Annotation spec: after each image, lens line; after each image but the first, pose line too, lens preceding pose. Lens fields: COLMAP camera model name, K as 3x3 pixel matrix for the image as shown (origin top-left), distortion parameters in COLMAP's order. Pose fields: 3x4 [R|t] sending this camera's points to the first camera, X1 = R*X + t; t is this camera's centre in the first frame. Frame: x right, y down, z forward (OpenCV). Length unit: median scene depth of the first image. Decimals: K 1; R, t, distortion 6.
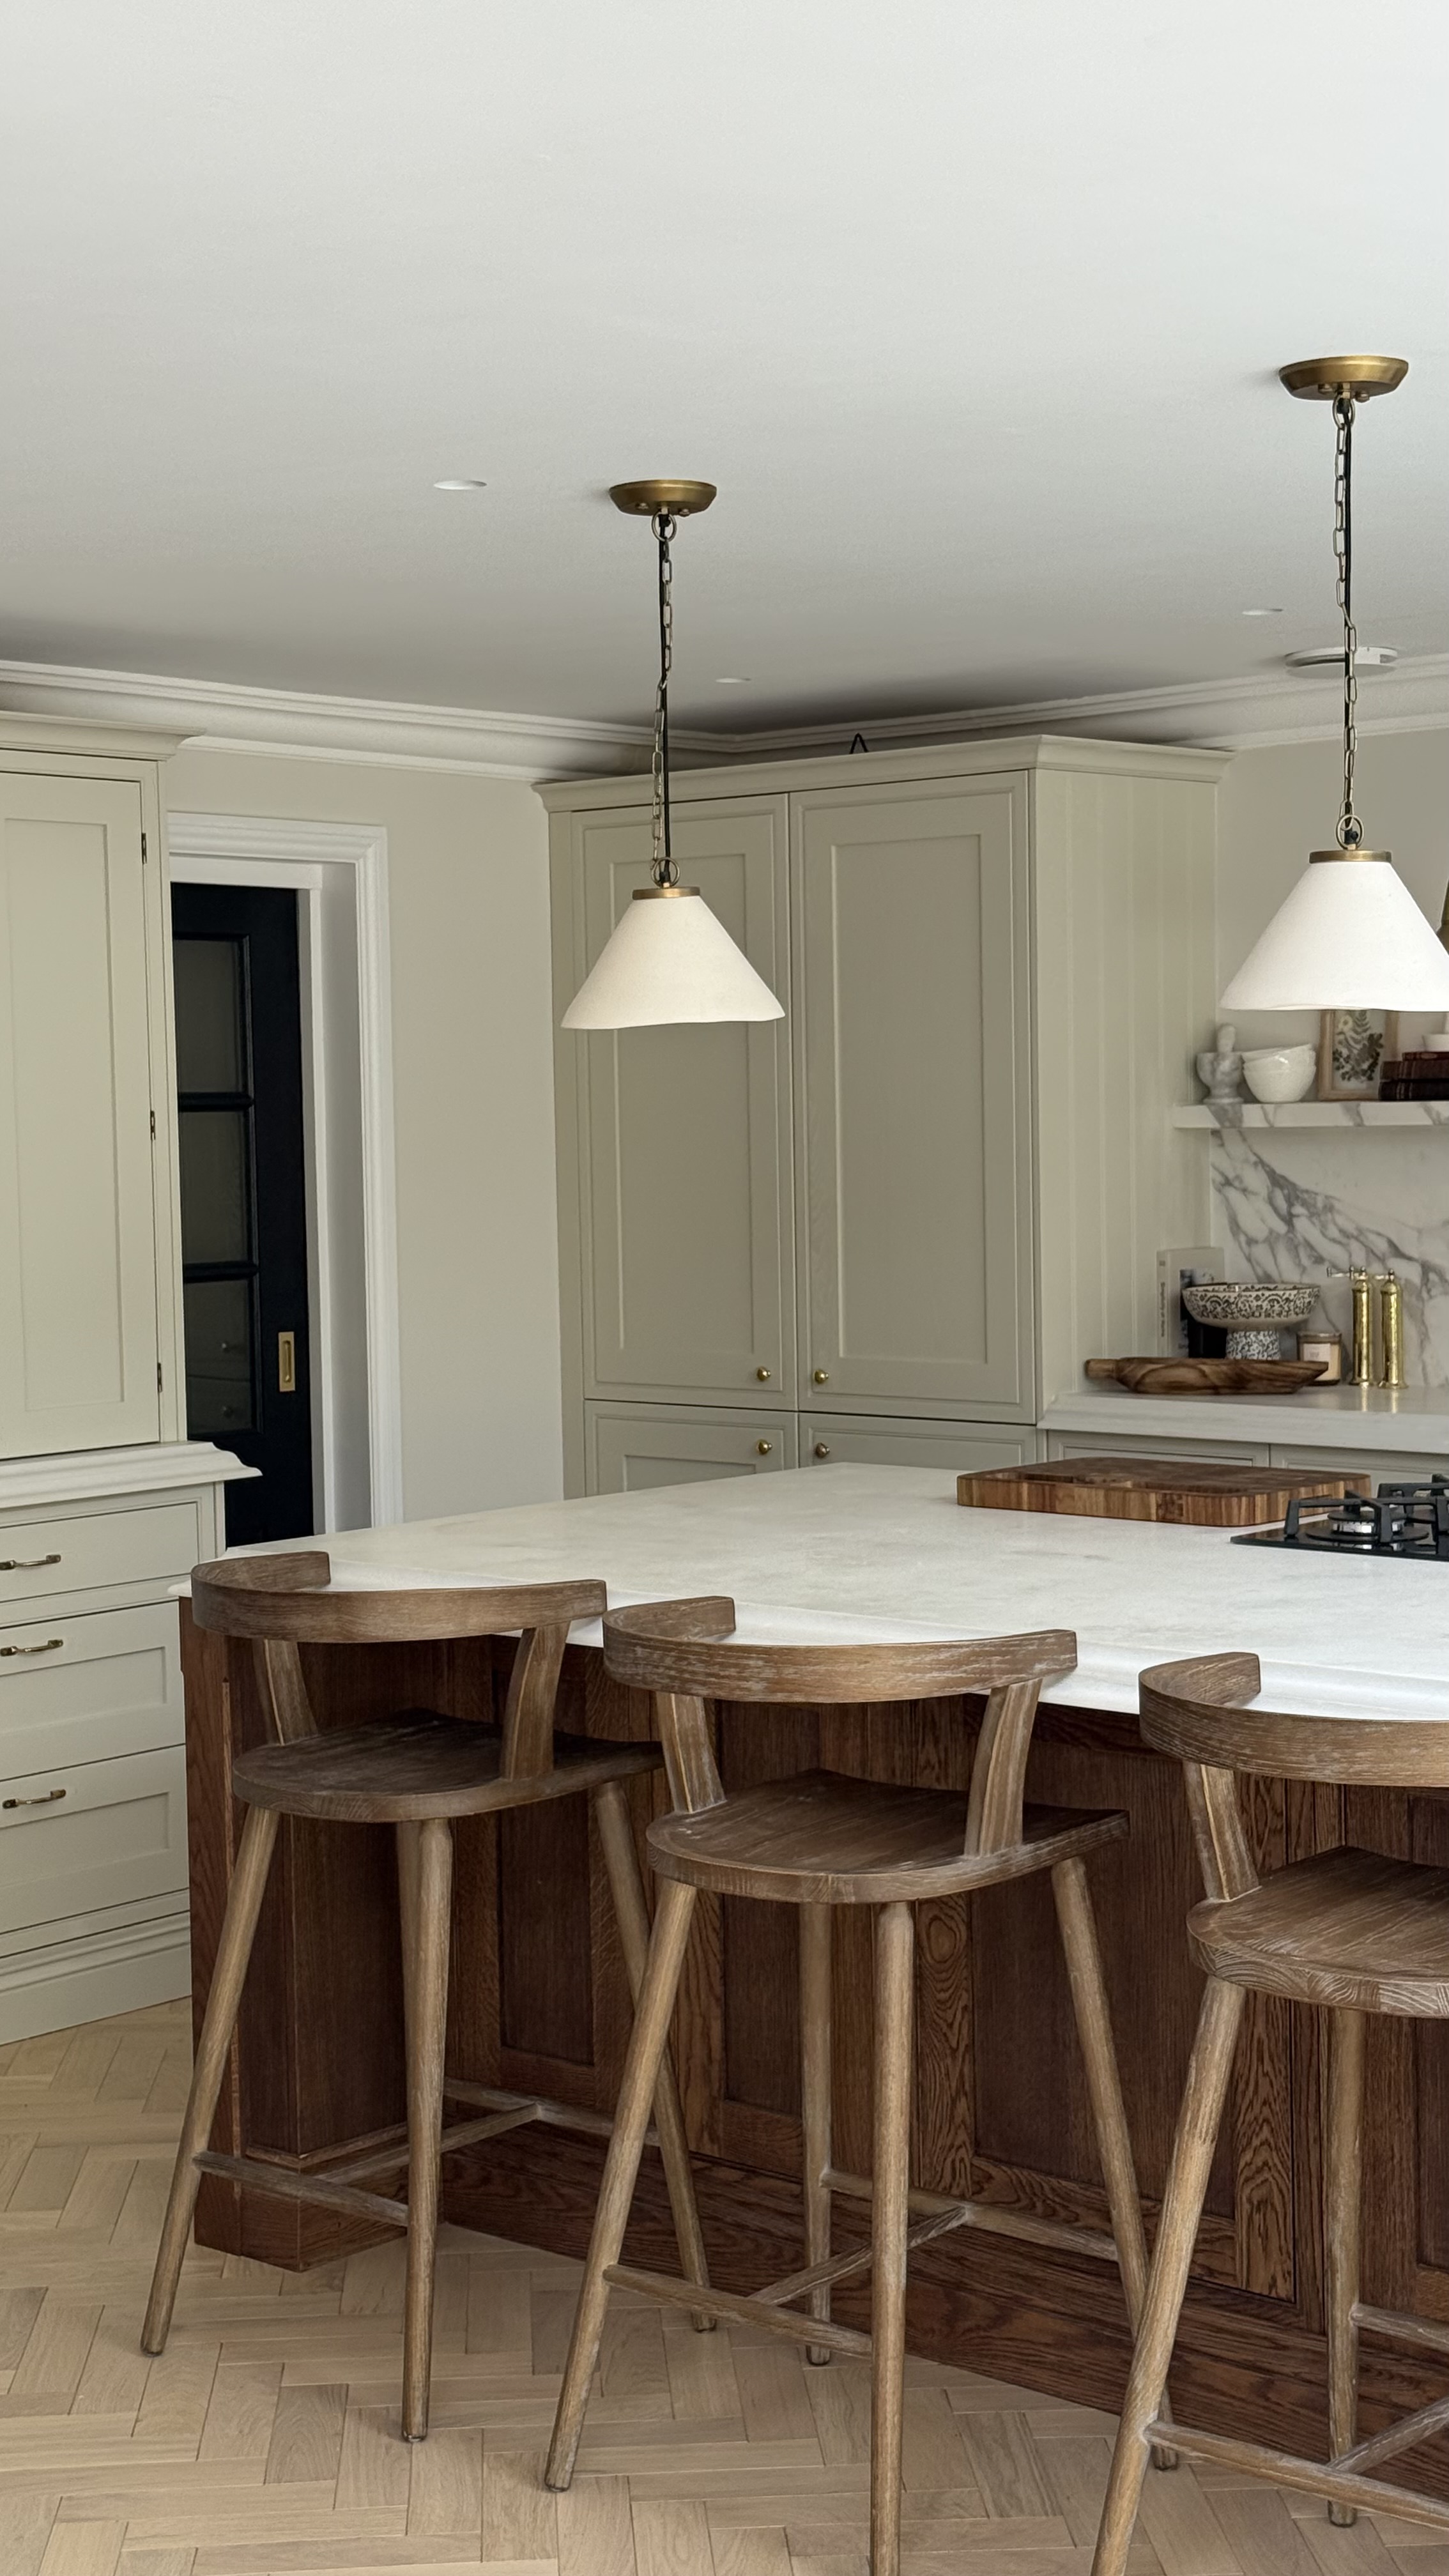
lens RADIAL K [[3550.3, 0, 730.2], [0, 3550.3, 1320.1], [0, 0, 1]] dist [0.136633, 0.000000]
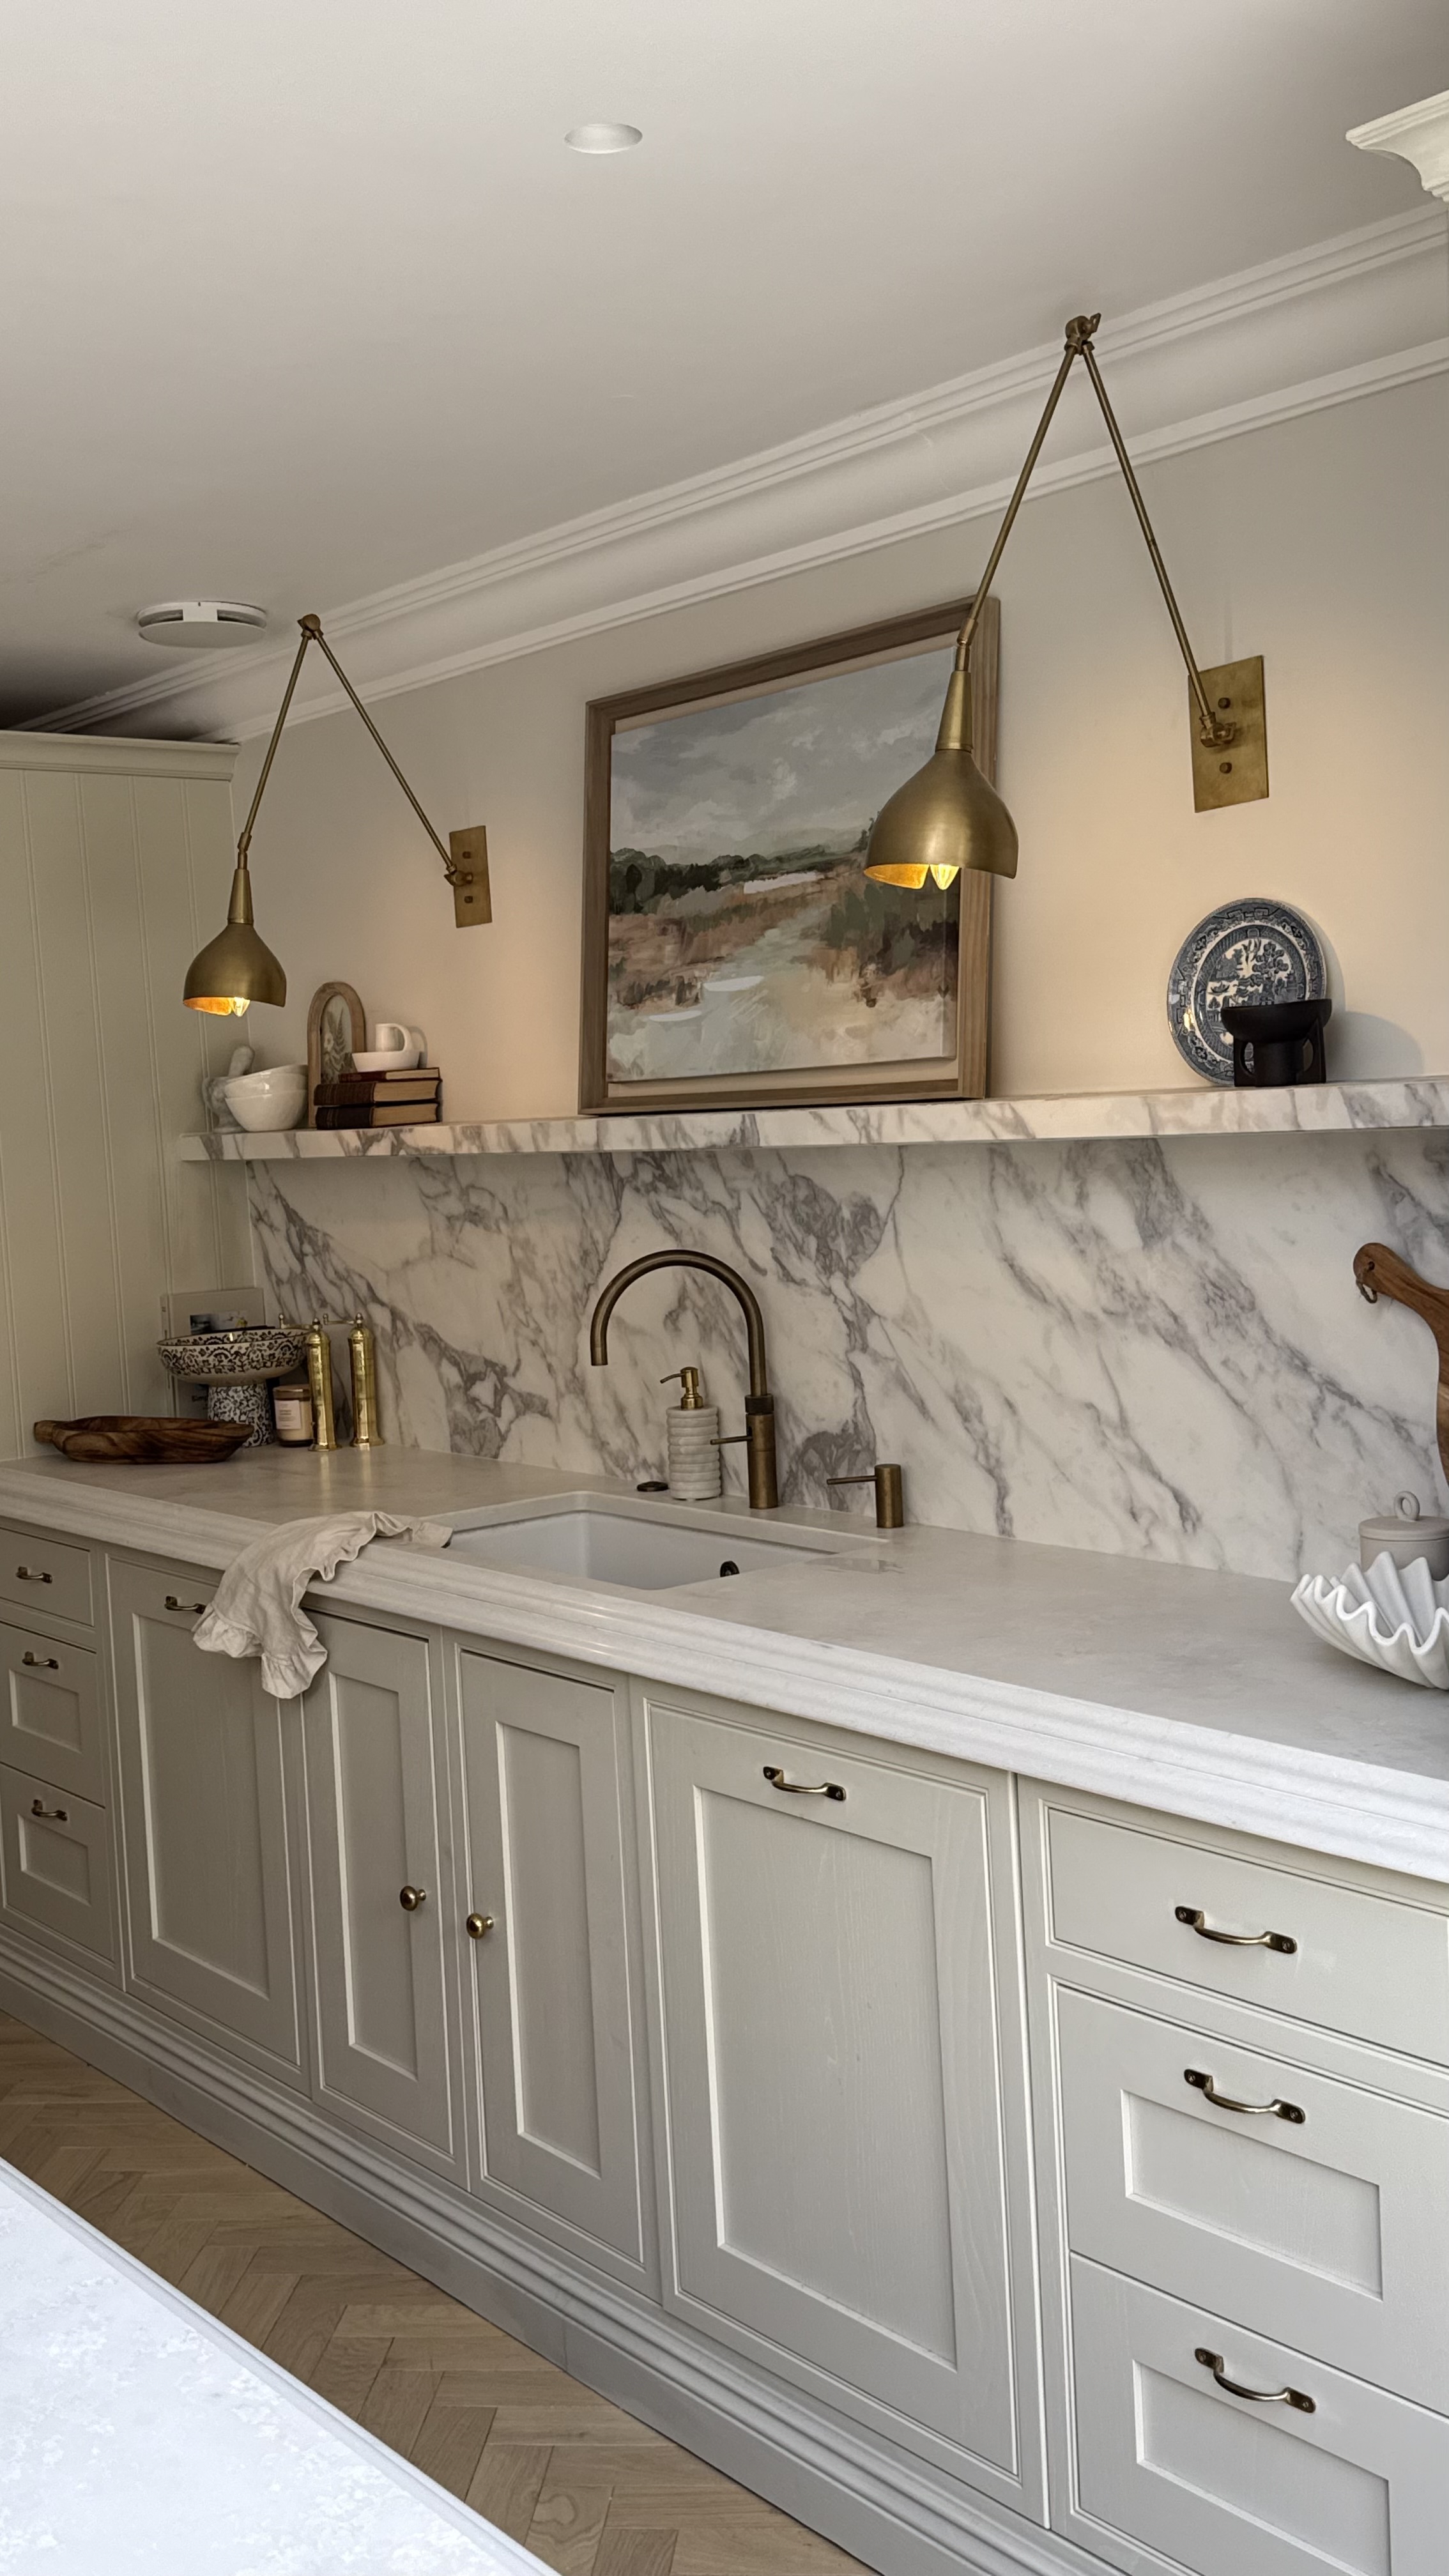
lens RADIAL K [[2433.6, 0, 696.1], [0, 2433.6, 1302.5], [0, 0, 1]] dist [0.116293, 0.000000]
pose [[0.984870, -0.017707, -0.172387, 0.511932], [0.022196, 0.999462, 0.024148, -0.041877], [0.171867, -0.027609, 0.984733, 0.566373]]
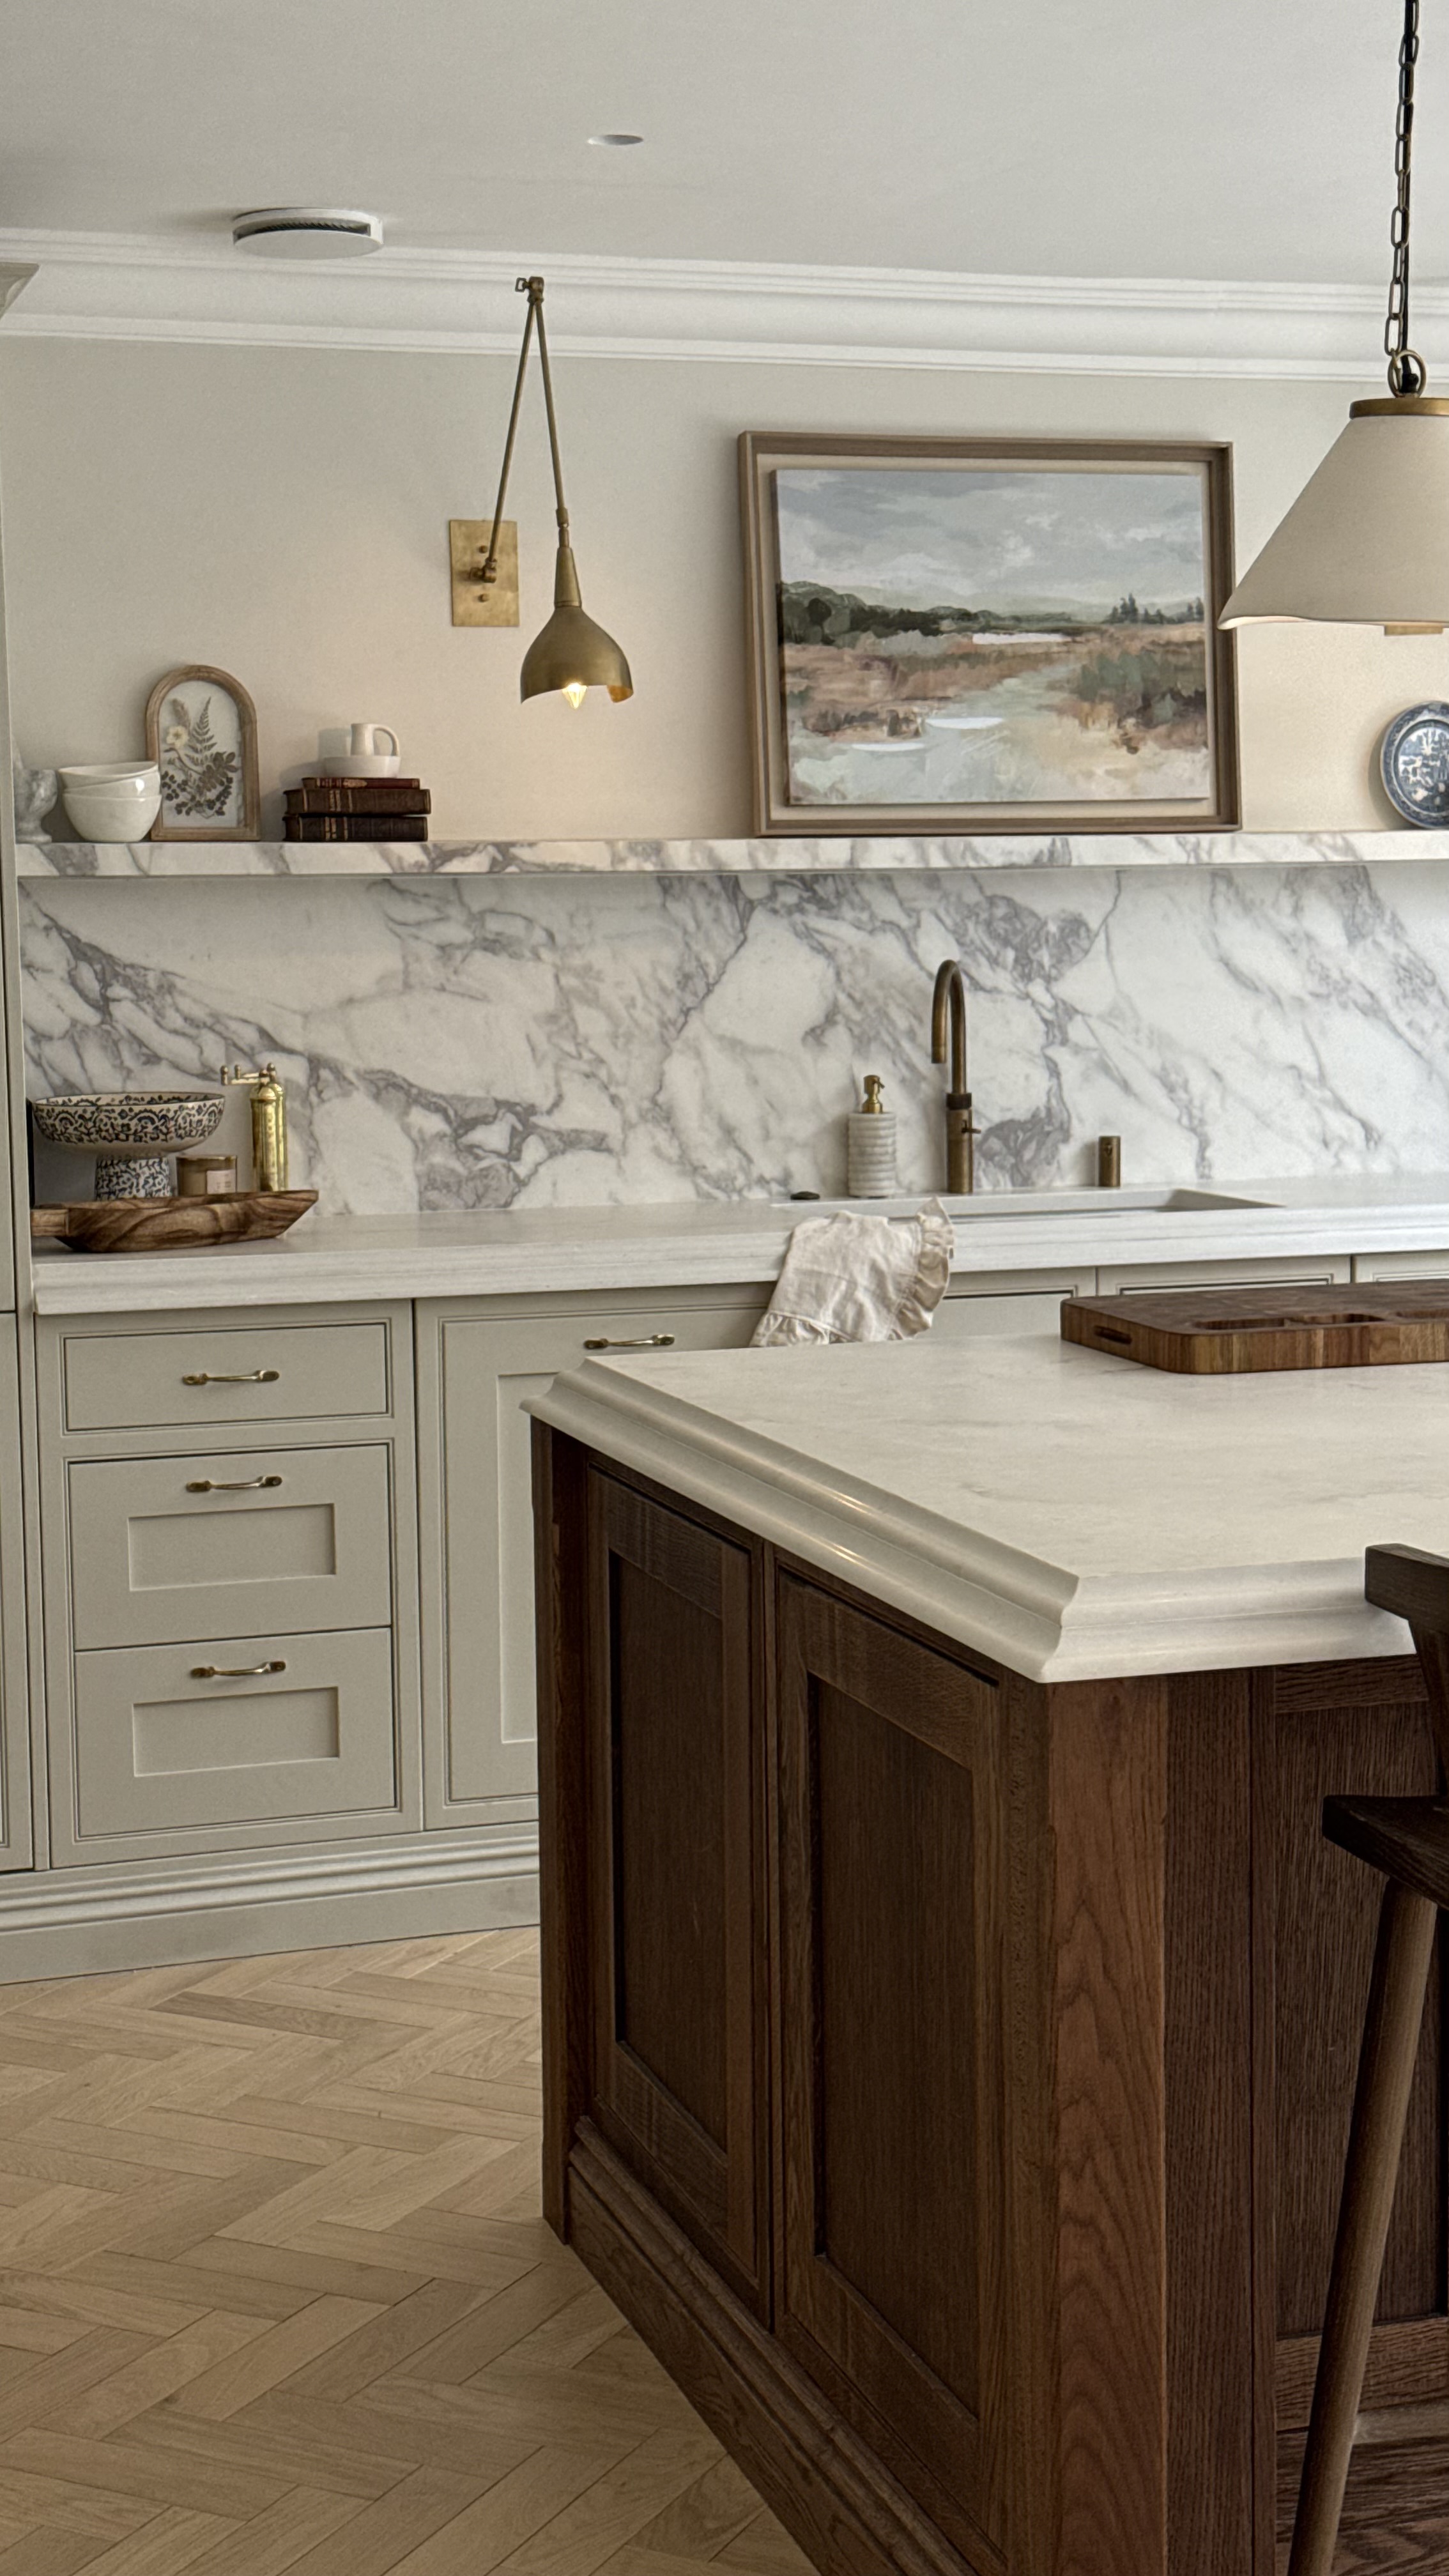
lens RADIAL K [[3550.3, 0, 686.6], [0, 3550.3, 1301.5], [0, 0, 1]] dist [0.136633, 0.000000]
pose [[0.515376, -0.086810, 0.852556, -0.576477], [0.057510, 0.996117, 0.066662, -0.013512], [-0.855033, 0.014675, 0.518367, 0.732130]]
